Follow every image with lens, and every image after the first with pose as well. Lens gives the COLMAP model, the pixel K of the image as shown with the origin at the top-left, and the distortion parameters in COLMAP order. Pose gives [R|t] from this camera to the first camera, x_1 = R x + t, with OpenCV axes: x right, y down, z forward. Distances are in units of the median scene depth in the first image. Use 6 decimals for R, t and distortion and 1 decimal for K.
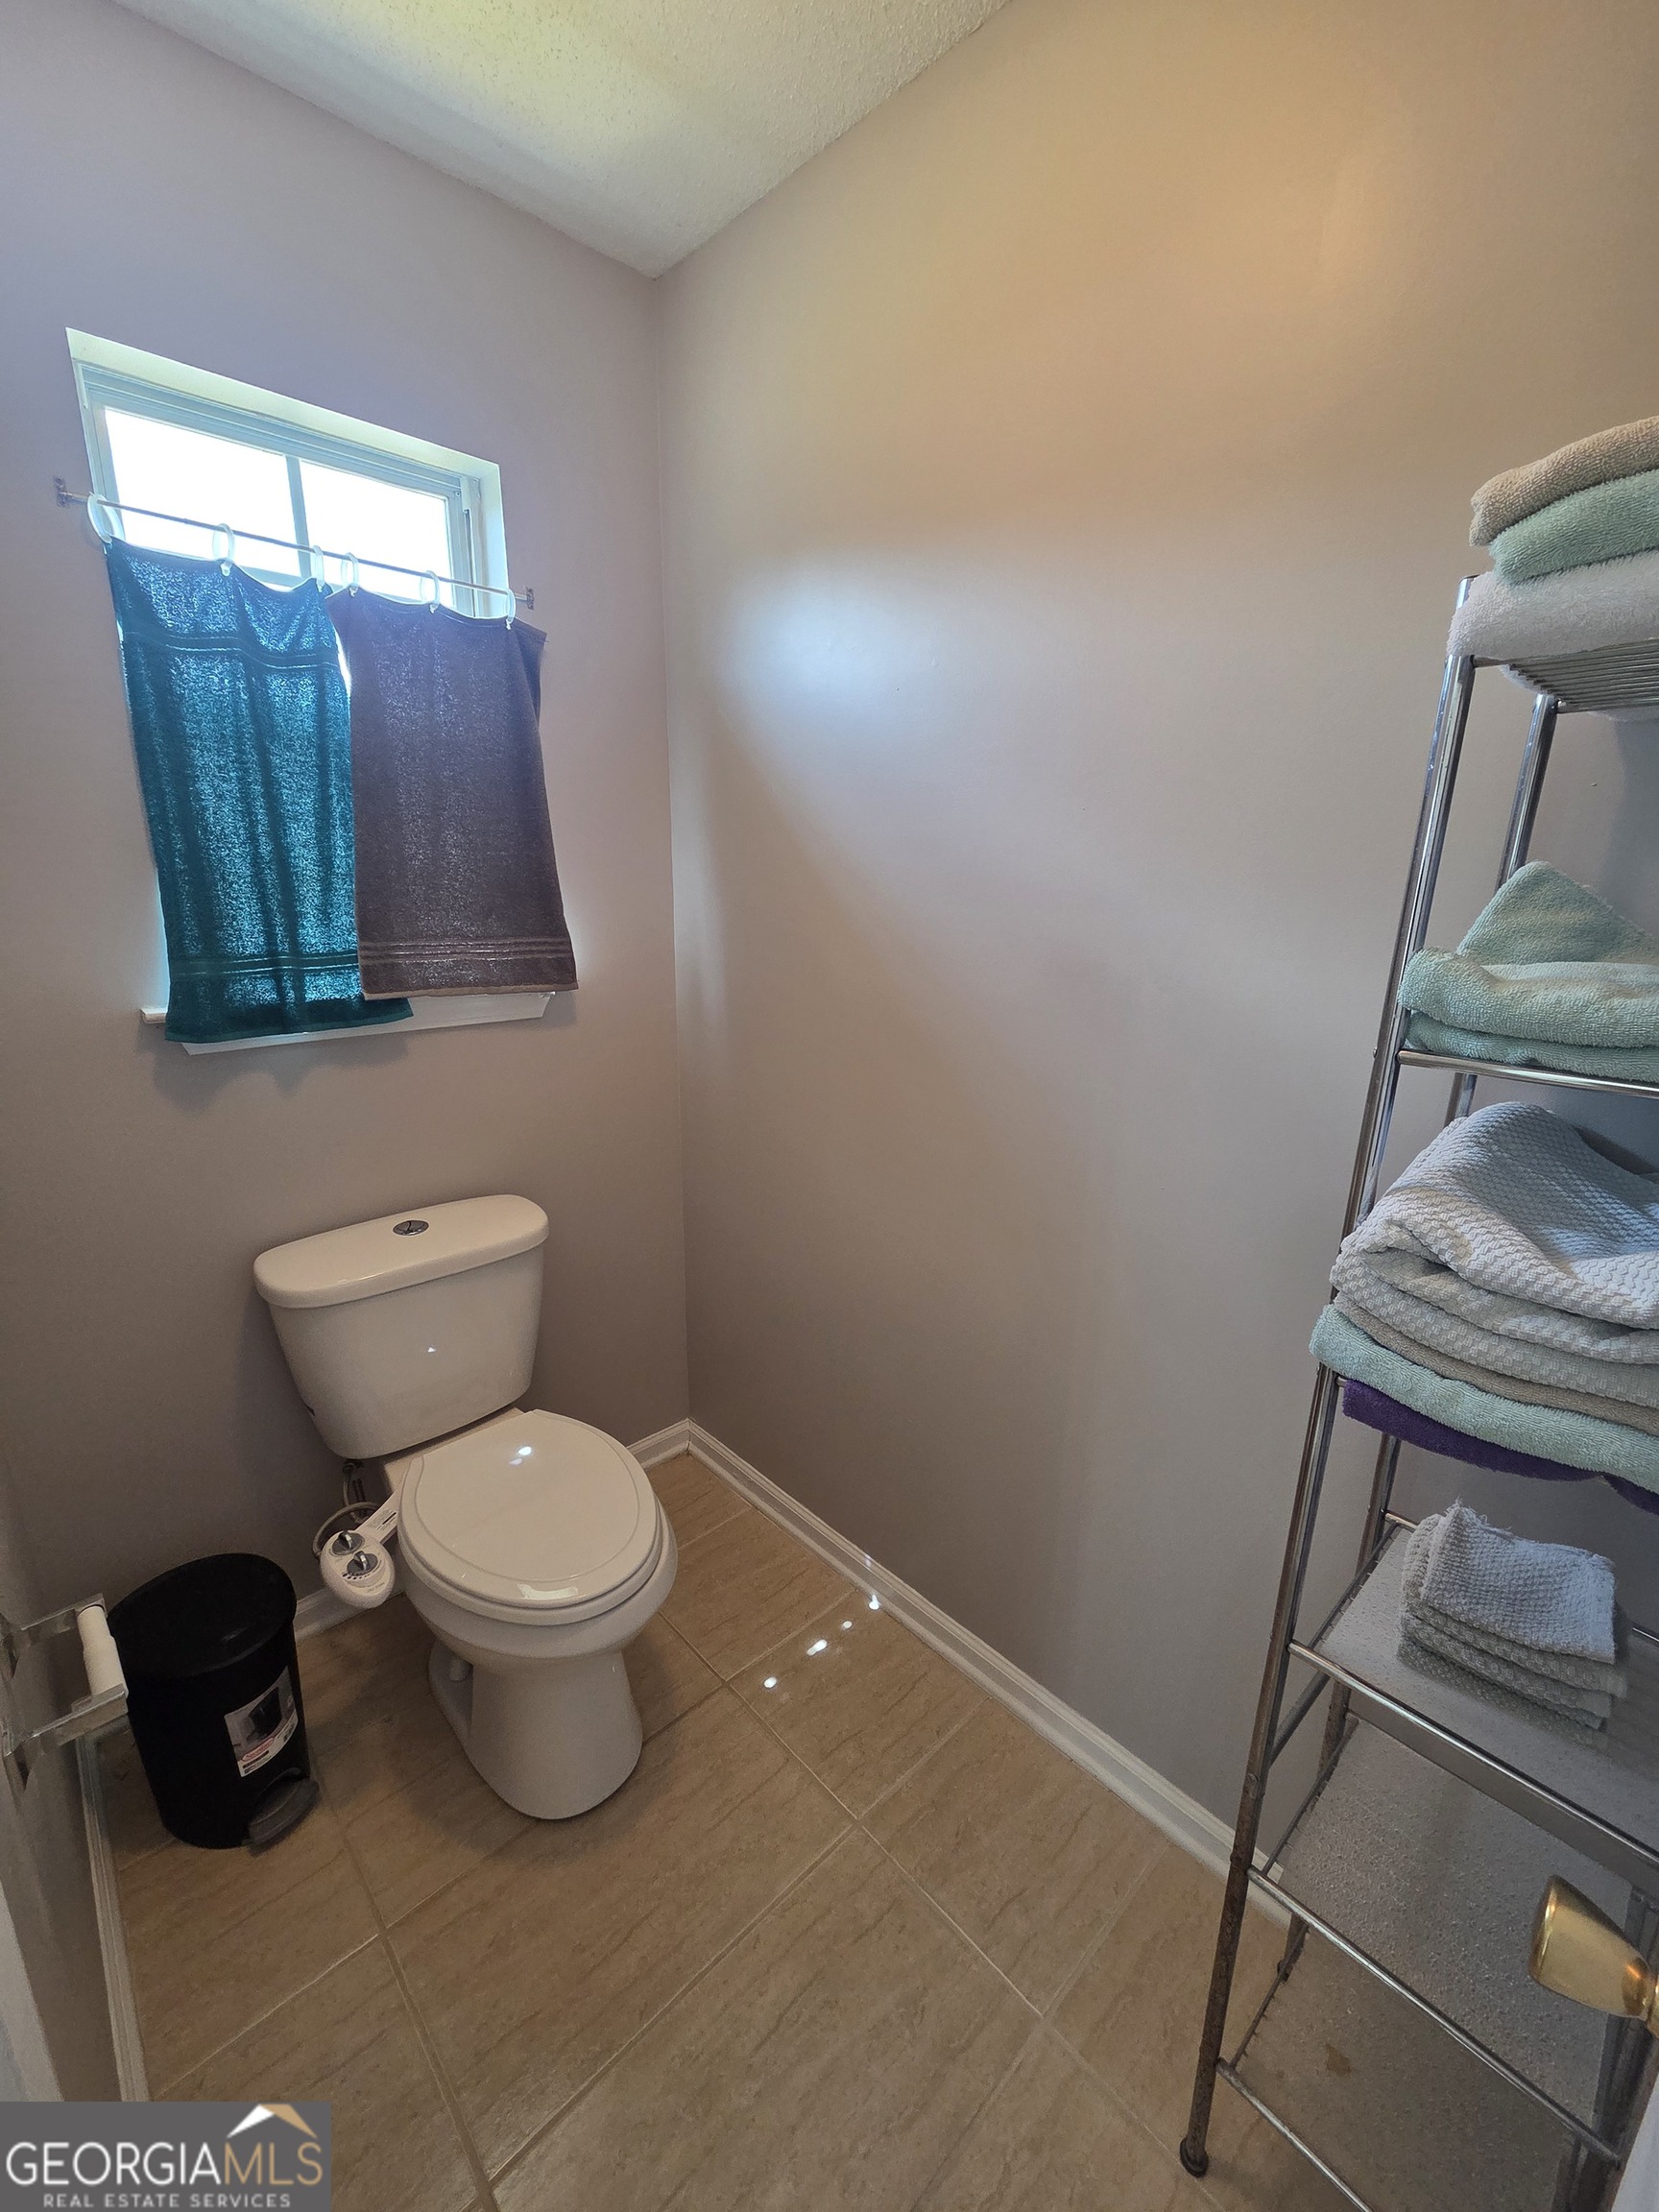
lens RADIAL K [[902.0, 0, 829.5], [0, 902.0, 1101.9], [0, 0, 1]] dist [0.000383, -0.000186]
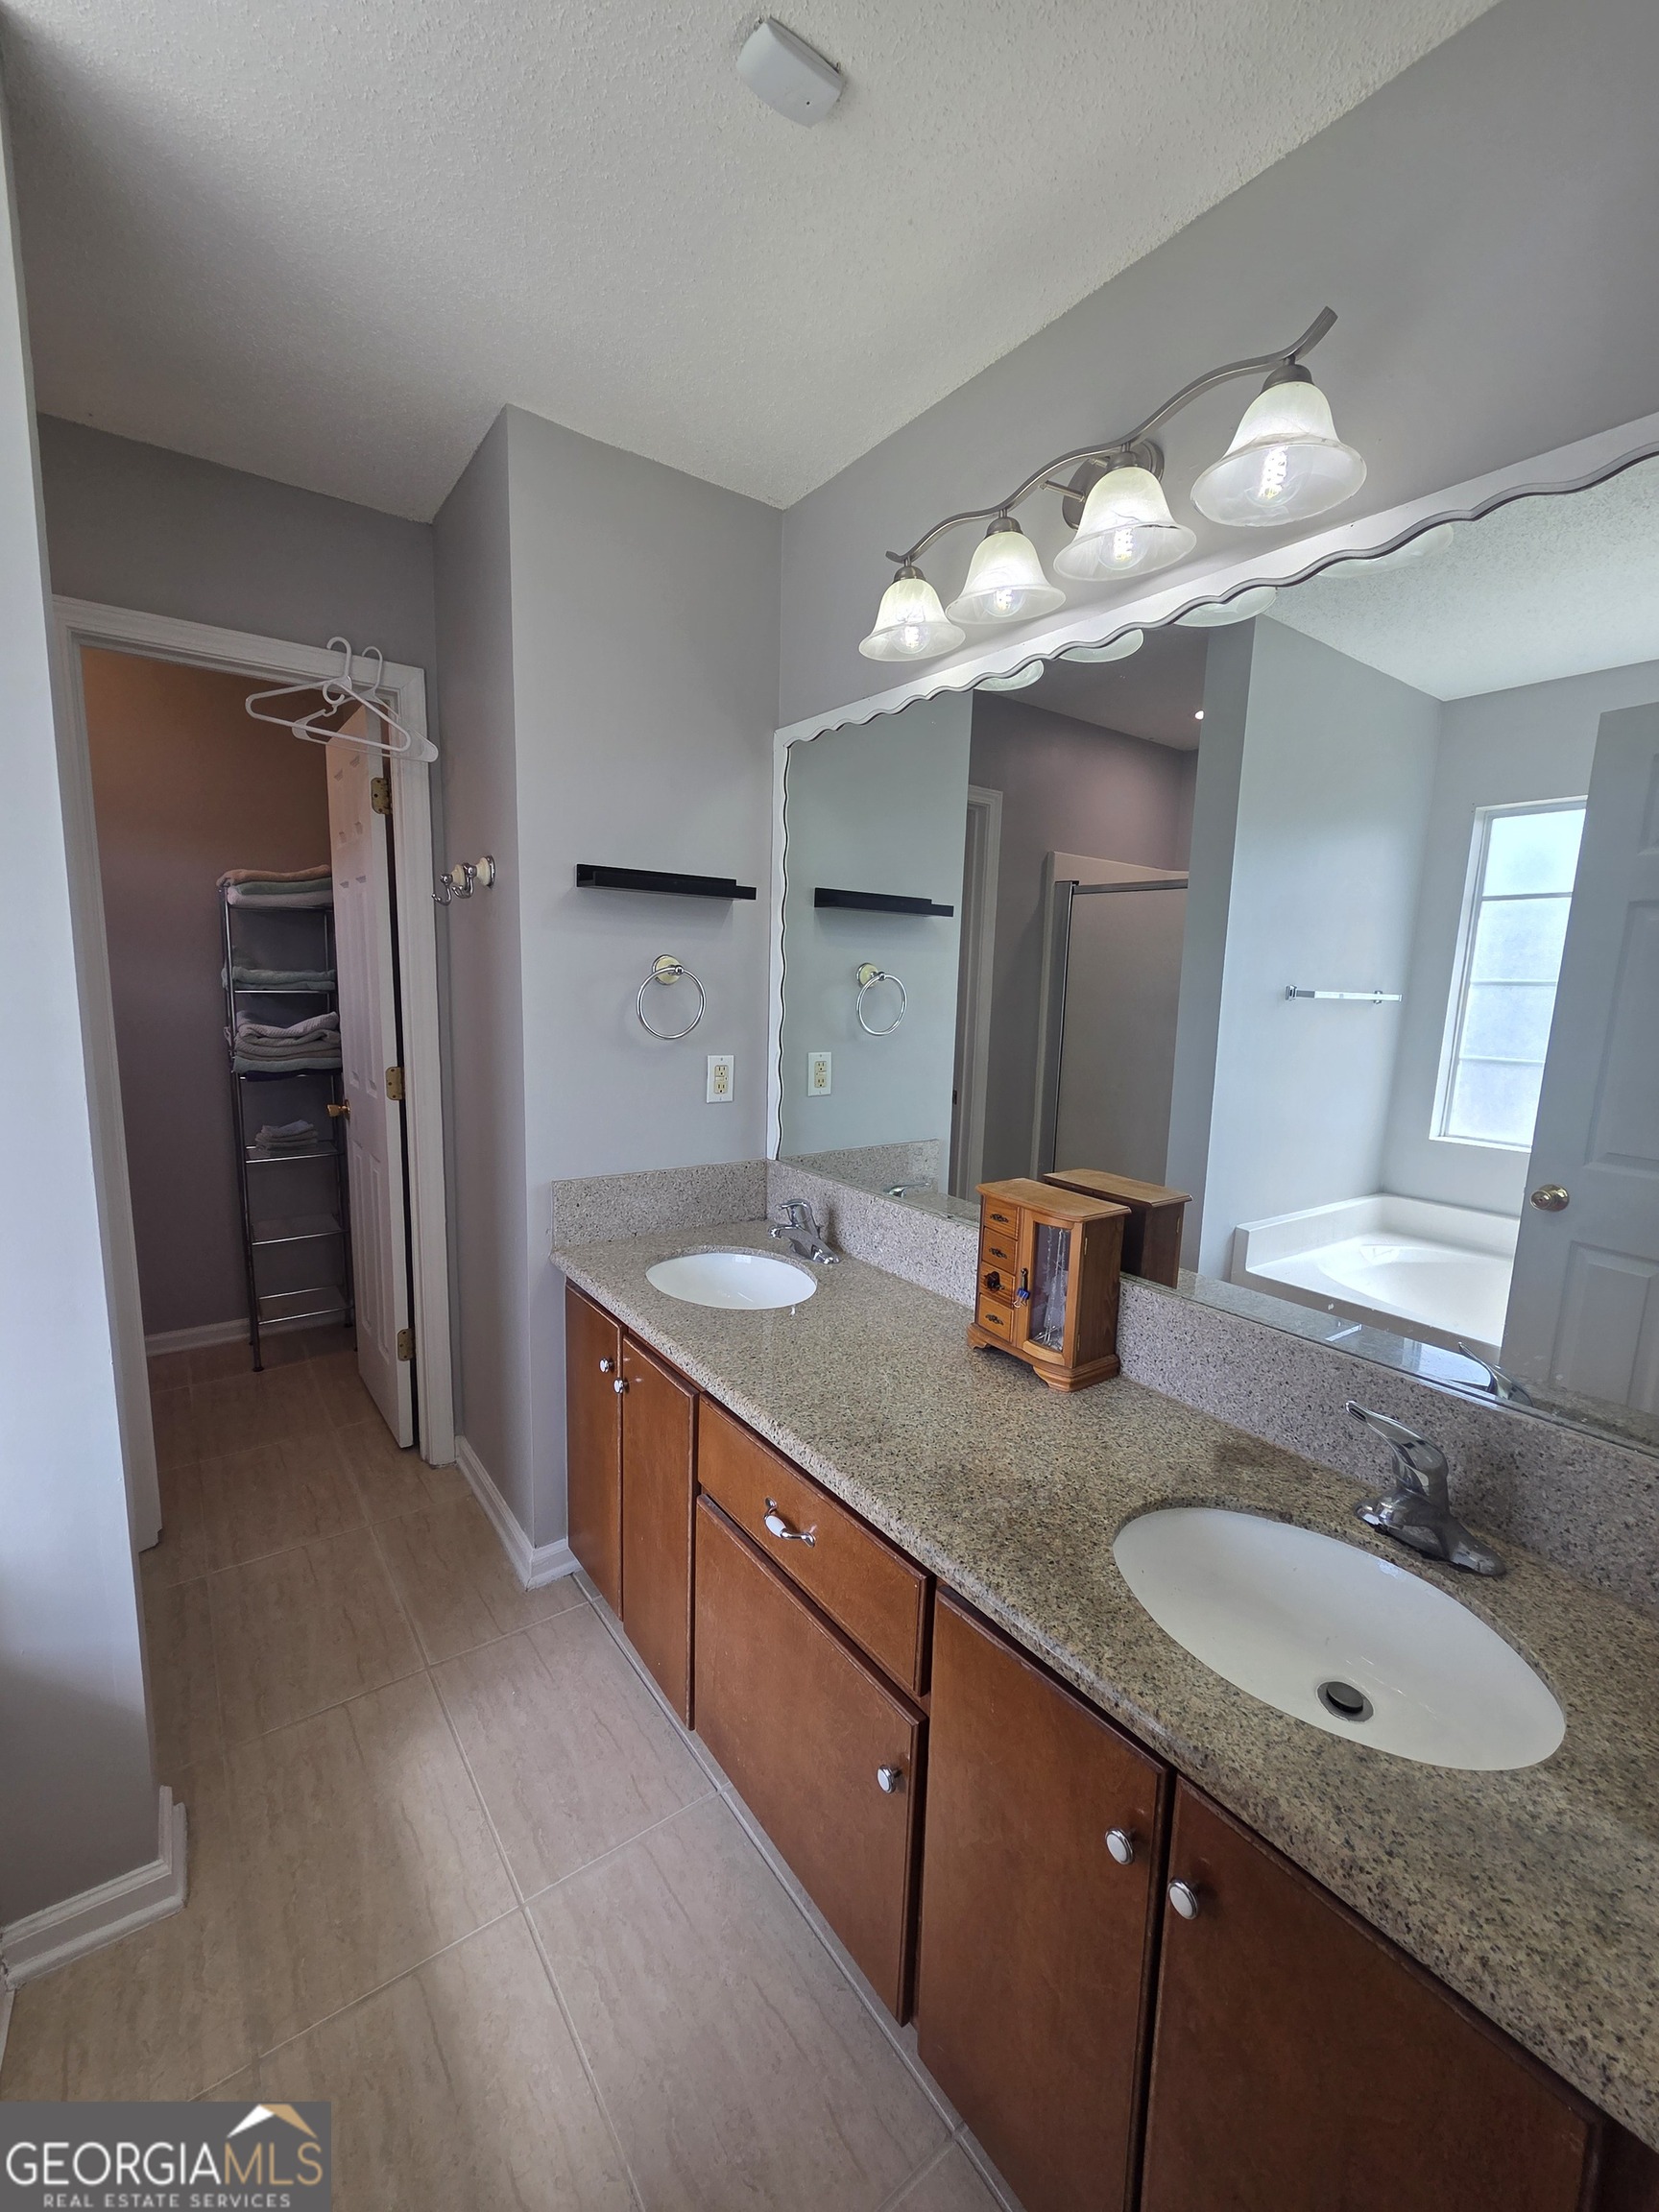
lens RADIAL K [[902.0, 0, 823.7], [0, 902.0, 1108.3], [0, 0, 1]] dist [0.000383, -0.000186]
pose [[0.125432, -0.155128, 0.979899, -2.541005], [0.212486, 0.968981, 0.126200, 0.414560], [-0.969080, 0.192385, 0.154503, -1.731812]]
